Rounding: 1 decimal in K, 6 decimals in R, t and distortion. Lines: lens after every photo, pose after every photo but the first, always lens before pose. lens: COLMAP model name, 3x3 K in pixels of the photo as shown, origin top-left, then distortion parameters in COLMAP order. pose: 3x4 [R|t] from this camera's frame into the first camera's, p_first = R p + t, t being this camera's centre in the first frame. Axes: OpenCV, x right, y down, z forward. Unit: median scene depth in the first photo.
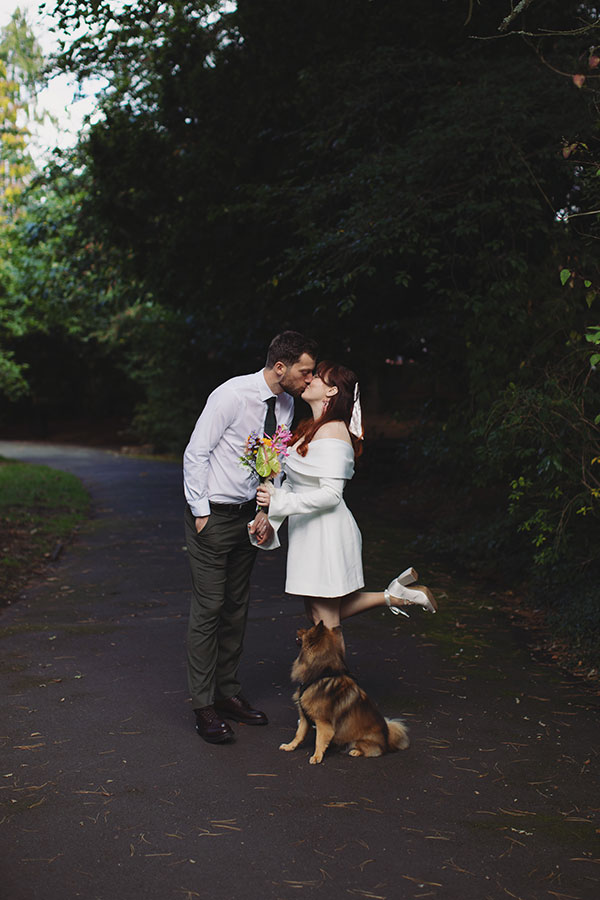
lens RADIAL K [[1275.2, 0, 300.0], [0, 1275.2, 450.0], [0, 0, 1]] dist [-0.152838, 0.092047]
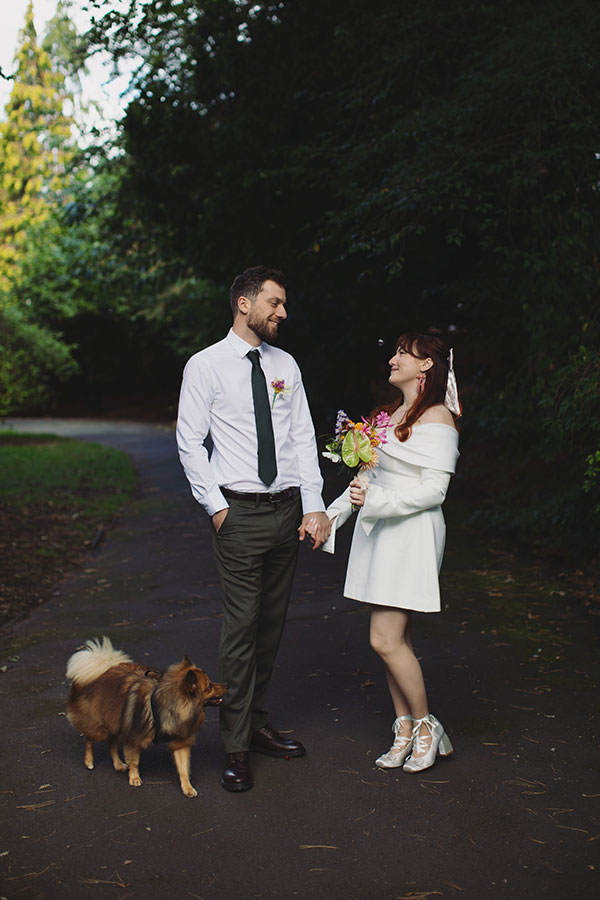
lens RADIAL K [[1203.9, 0, 300.0], [0, 1203.9, 450.0], [0, 0, 1]] dist [-0.112674, -0.070594]
pose [[0.998829, -0.029902, -0.038039, -0.002310], [0.030907, 0.999181, 0.026120, -0.005413], [0.037227, -0.027265, 0.998935, 0.100965]]
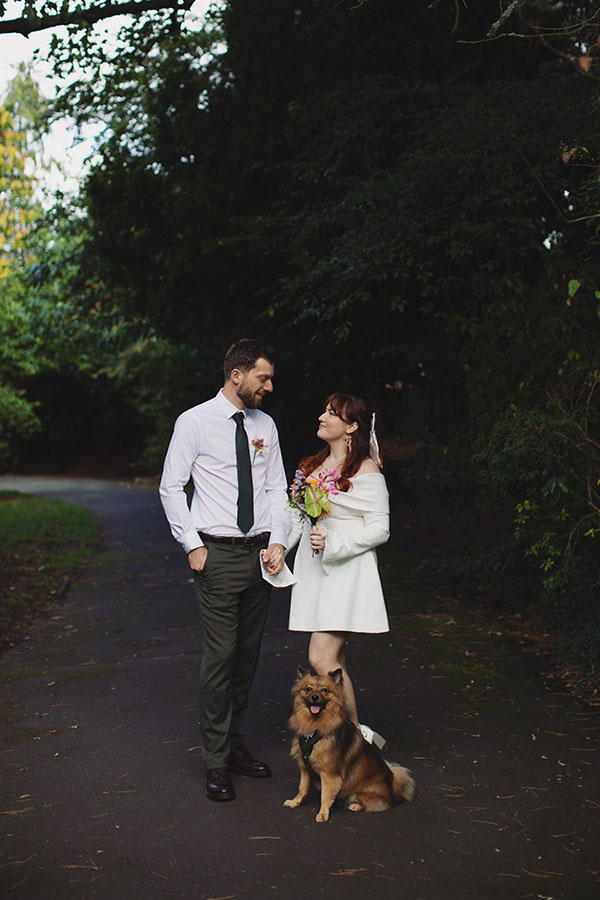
lens RADIAL K [[1215.0, 0, 300.0], [0, 1215.0, 450.0], [0, 0, 1]] dist [-0.142847, 0.106649]
pose [[0.999333, -0.036079, -0.005600, 0.004410], [0.035963, 0.999160, -0.019636, -0.003680], [0.006303, 0.019421, 0.999792, 0.044919]]
